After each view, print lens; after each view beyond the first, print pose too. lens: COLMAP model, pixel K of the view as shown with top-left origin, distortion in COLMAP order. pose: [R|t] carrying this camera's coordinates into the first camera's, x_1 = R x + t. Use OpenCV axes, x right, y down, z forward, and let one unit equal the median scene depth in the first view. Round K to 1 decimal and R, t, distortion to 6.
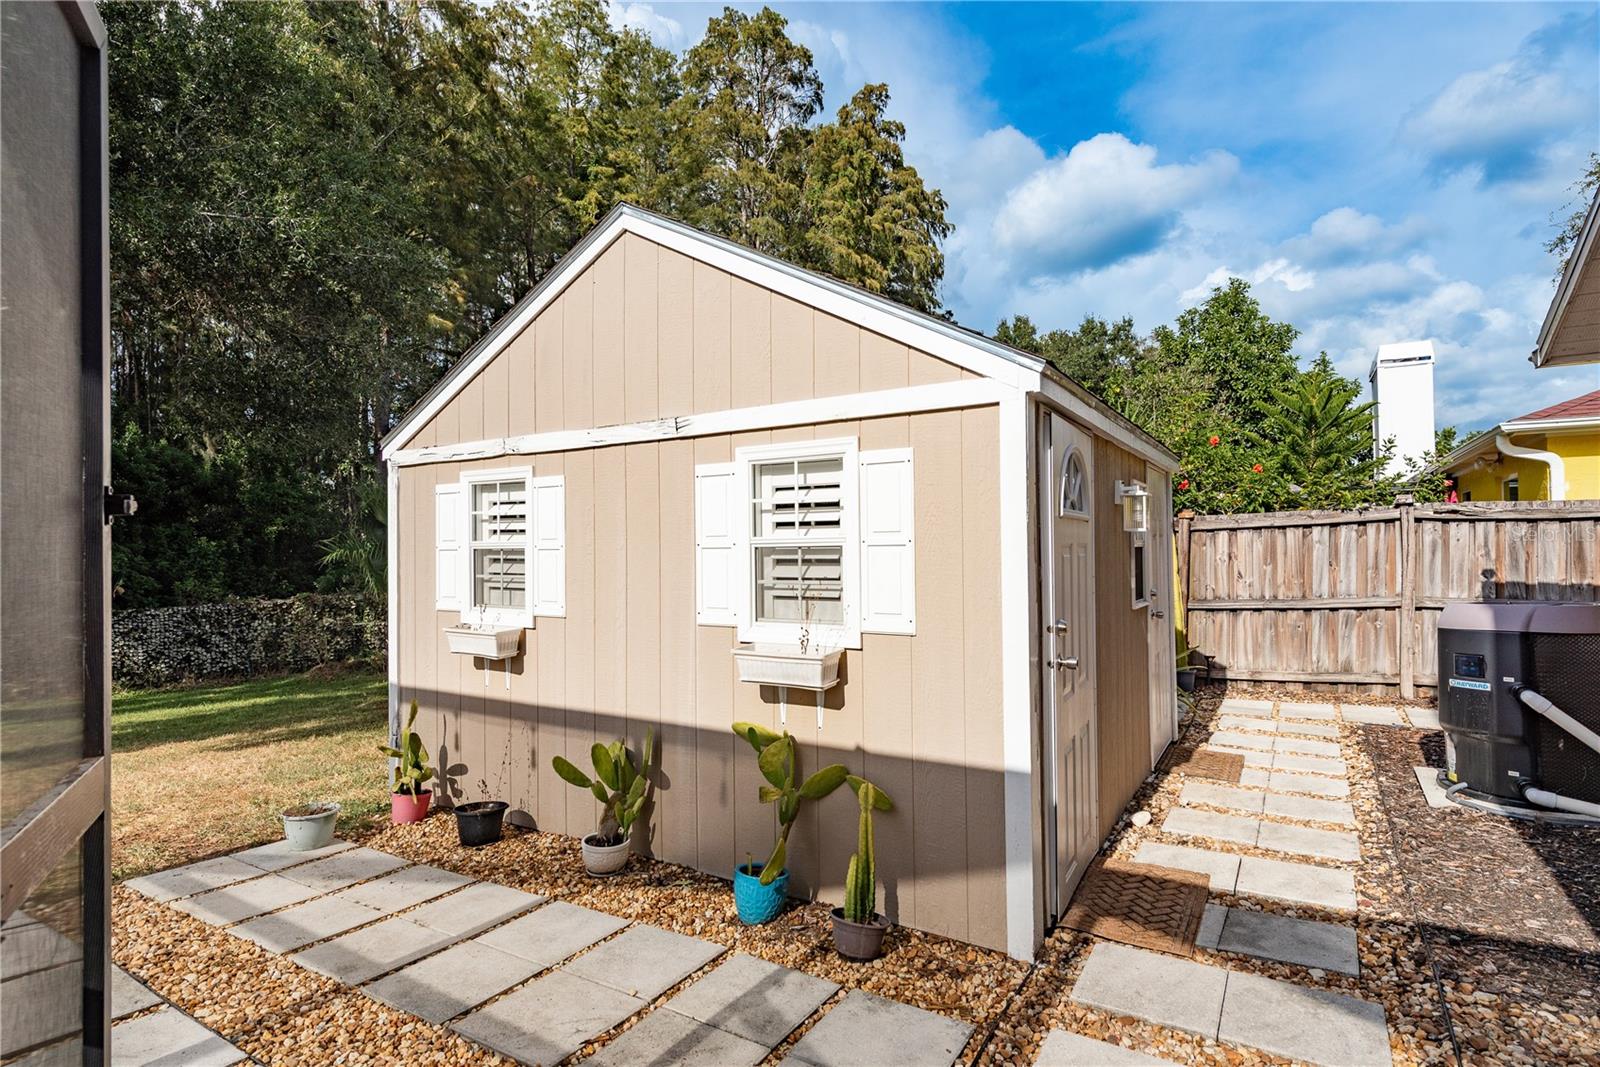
lens RADIAL K [[858.6, 0, 800.0], [0, 858.6, 533.5], [0, 0, 1]] dist [0.001871, -0.001107]
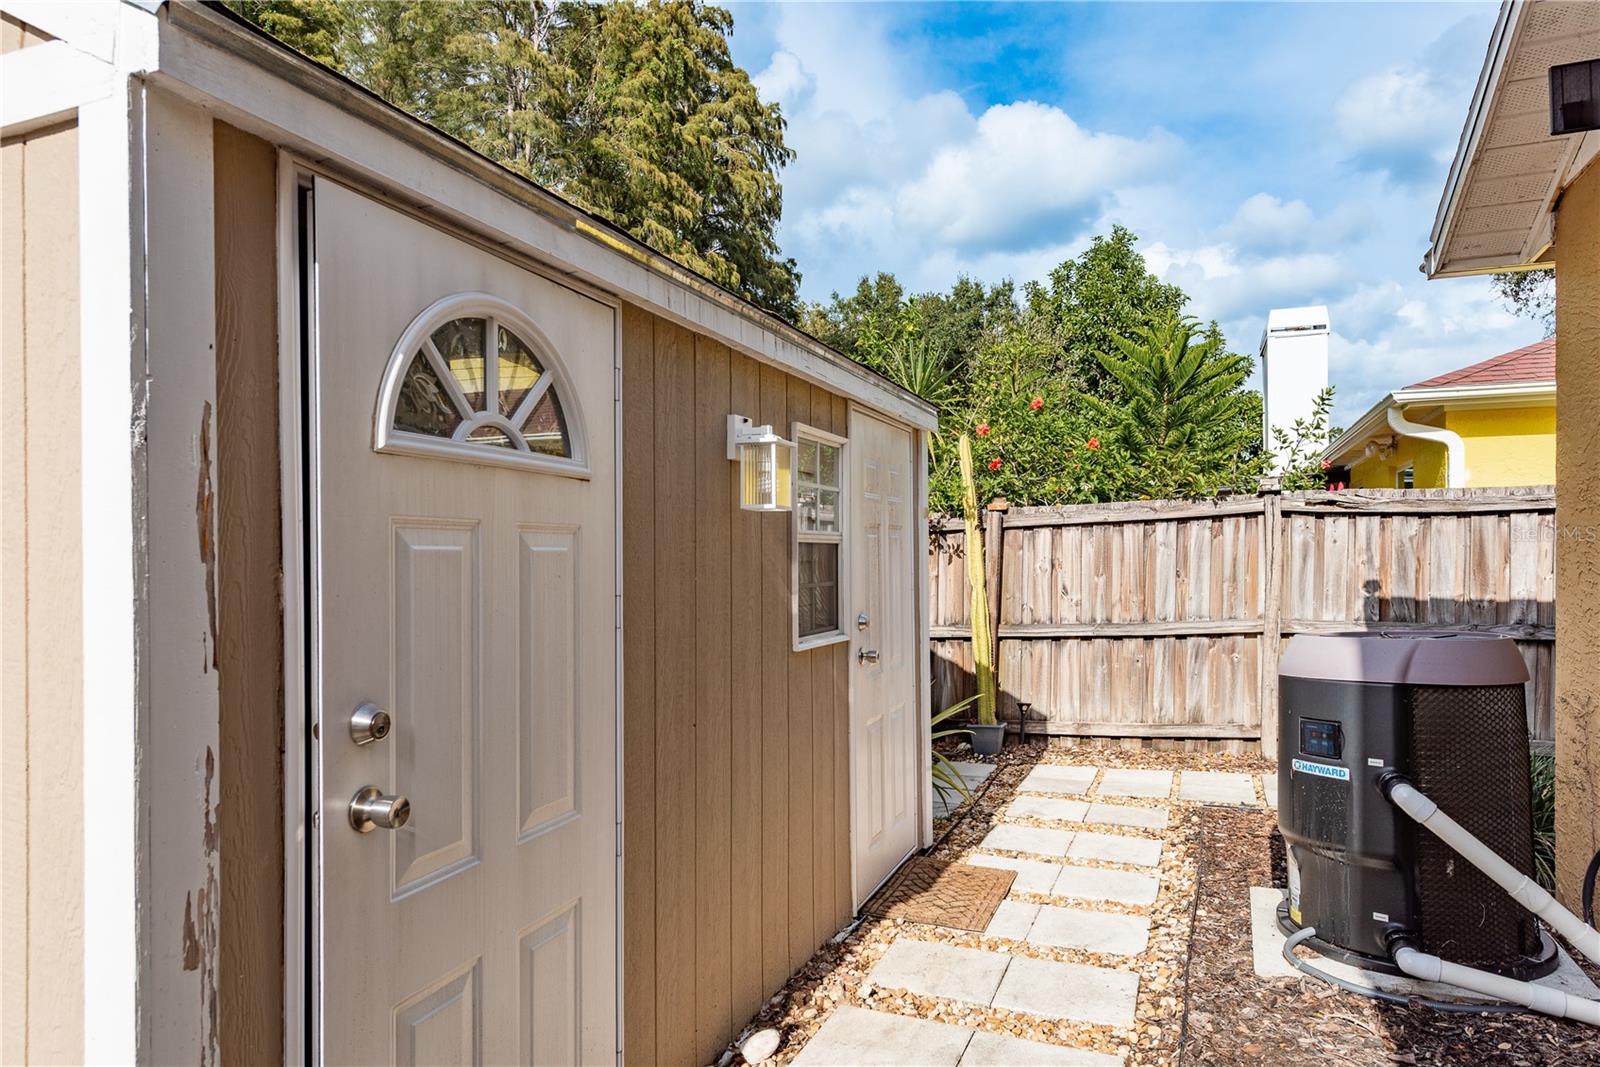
lens RADIAL K [[1082.0, 0, 802.7], [0, 1082.0, 558.7], [0, 0, 1]] dist [0.011898, -0.001680]
pose [[0.983843, 0.002170, 0.179023, 0.142416], [-0.005635, 0.999806, 0.018848, 0.006896], [-0.178947, -0.019553, 0.983664, 0.158044]]
